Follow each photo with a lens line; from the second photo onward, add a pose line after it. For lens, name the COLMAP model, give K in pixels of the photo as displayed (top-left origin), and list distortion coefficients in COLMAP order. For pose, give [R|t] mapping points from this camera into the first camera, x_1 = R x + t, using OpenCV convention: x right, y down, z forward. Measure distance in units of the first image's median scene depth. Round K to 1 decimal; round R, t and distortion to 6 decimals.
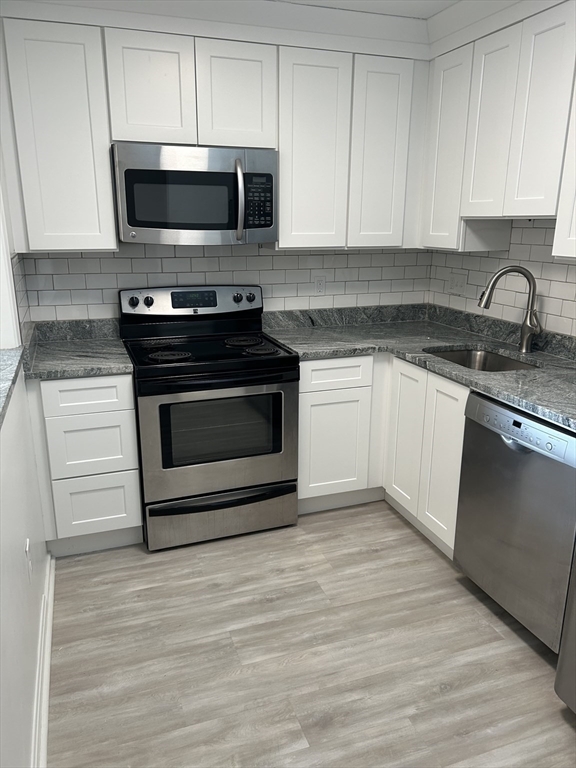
lens RADIAL K [[577.4, 0, 280.7], [0, 577.4, 385.0], [0, 0, 1]] dist [0.023991, -0.012635]
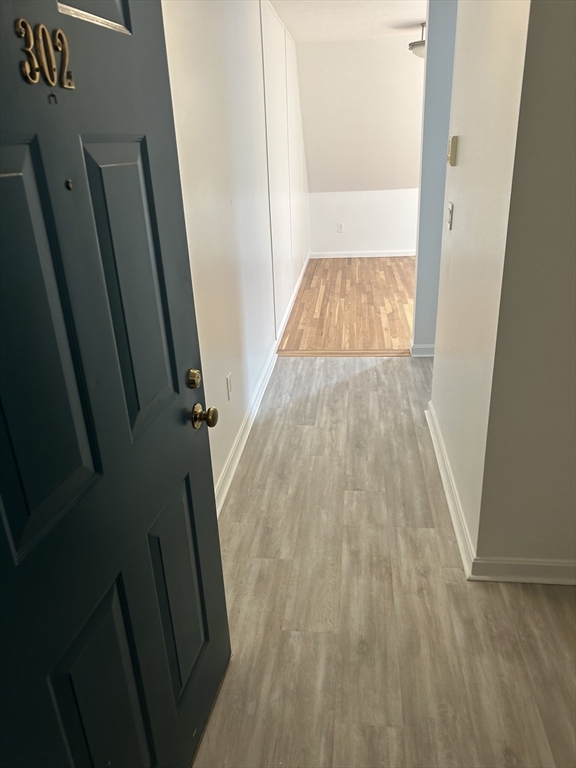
lens RADIAL K [[577.4, 0, 287.9], [0, 577.4, 384.2], [0, 0, 1]] dist [0.023991, -0.012635]
pose [[-0.429249, 0.370493, -0.823699, 0.996054], [-0.201766, 0.849610, 0.487293, -0.318451], [0.880361, 0.375364, -0.289941, 1.074215]]
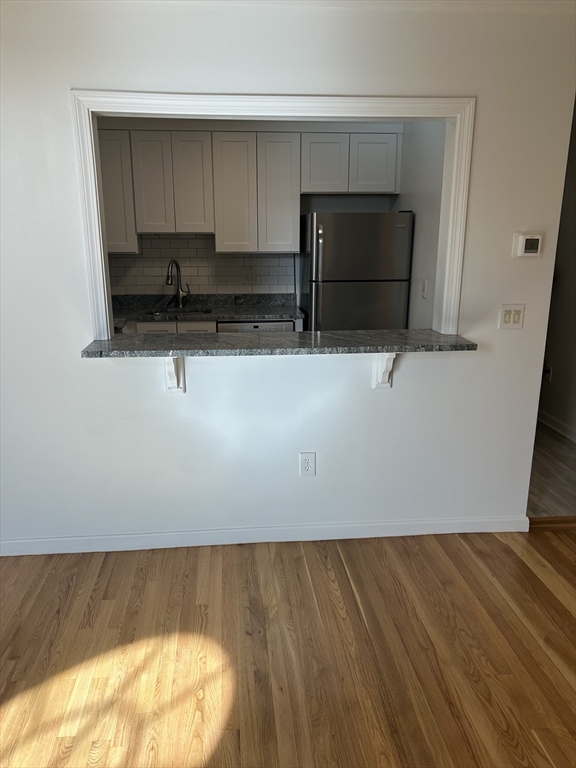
lens RADIAL K [[577.4, 0, 281.7], [0, 577.4, 382.9], [0, 0, 1]] dist [0.023991, -0.012635]
pose [[0.245991, -0.245011, 0.937794, -1.462651], [0.265665, 0.947516, 0.177864, -0.083638], [-0.932154, 0.205386, 0.298171, 0.261938]]
